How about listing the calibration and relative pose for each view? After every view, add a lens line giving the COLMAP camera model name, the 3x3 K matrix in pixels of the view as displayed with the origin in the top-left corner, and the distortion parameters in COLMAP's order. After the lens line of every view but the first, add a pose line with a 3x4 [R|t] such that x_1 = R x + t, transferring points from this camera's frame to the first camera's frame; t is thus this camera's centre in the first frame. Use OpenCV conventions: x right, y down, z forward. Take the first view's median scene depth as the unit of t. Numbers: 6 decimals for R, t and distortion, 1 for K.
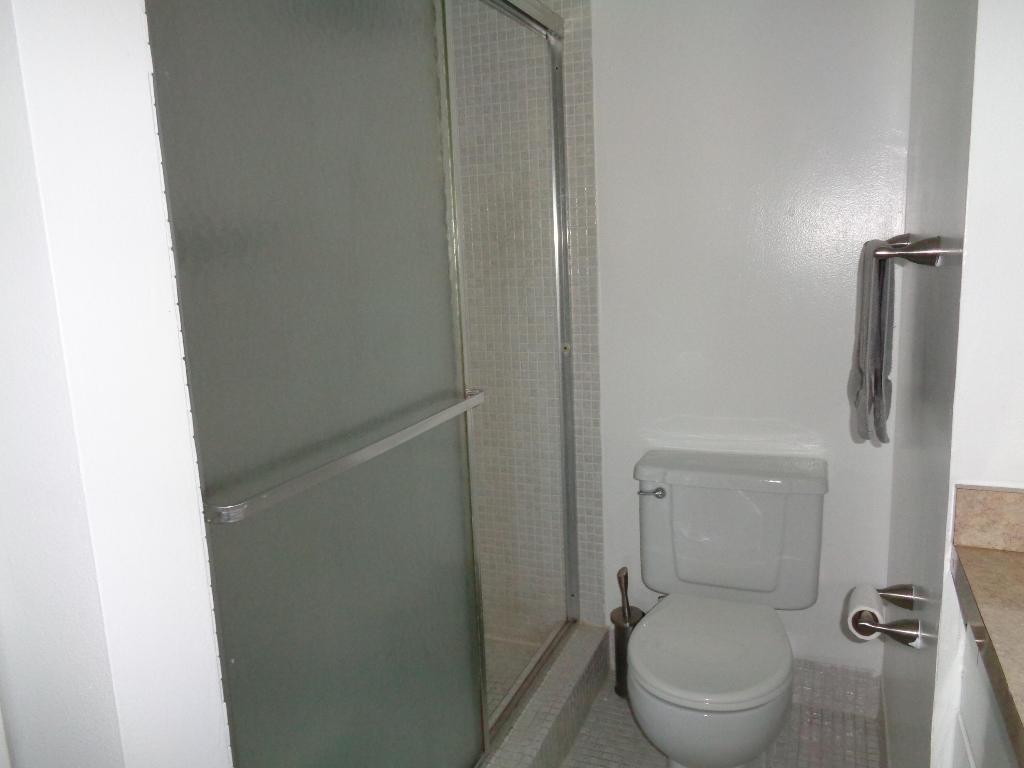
lens RADIAL K [[771.8, 0, 510.4], [0, 771.8, 385.1], [0, 0, 1]] dist [0.006664, -0.004773]
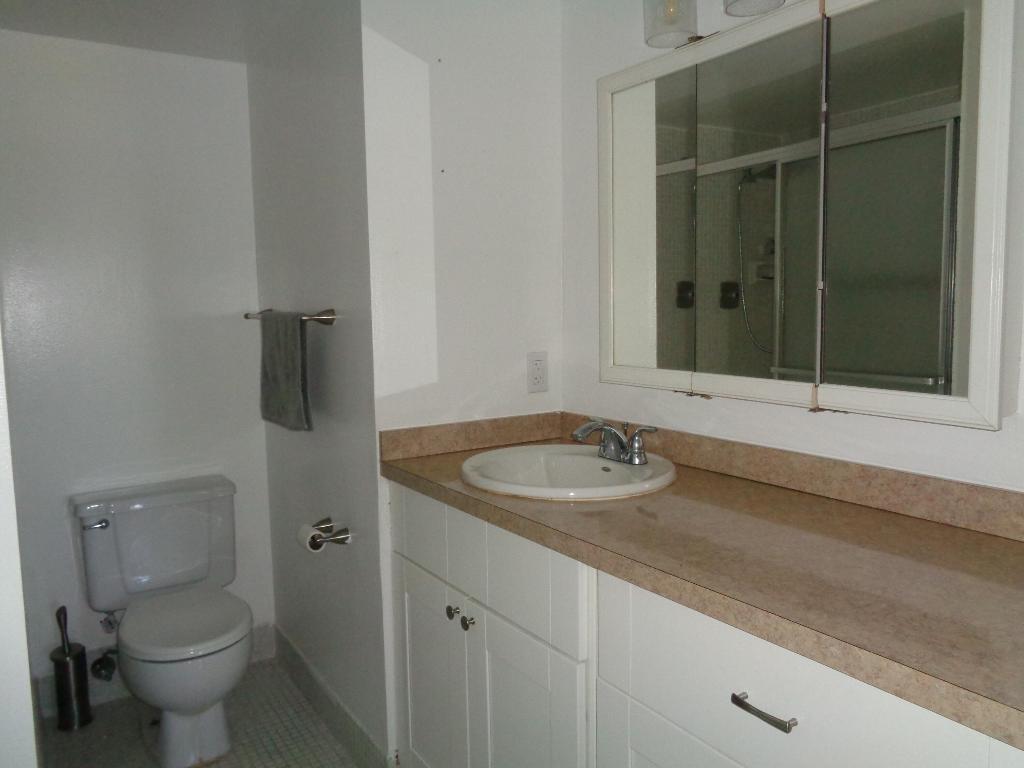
lens RADIAL K [[771.8, 0, 506.7], [0, 771.8, 379.4], [0, 0, 1]] dist [0.006664, -0.004773]
pose [[0.562178, -0.050035, 0.825501, -0.450983], [0.149427, 0.987885, -0.041884, 0.067532], [-0.813405, 0.146899, 0.562844, -0.206010]]
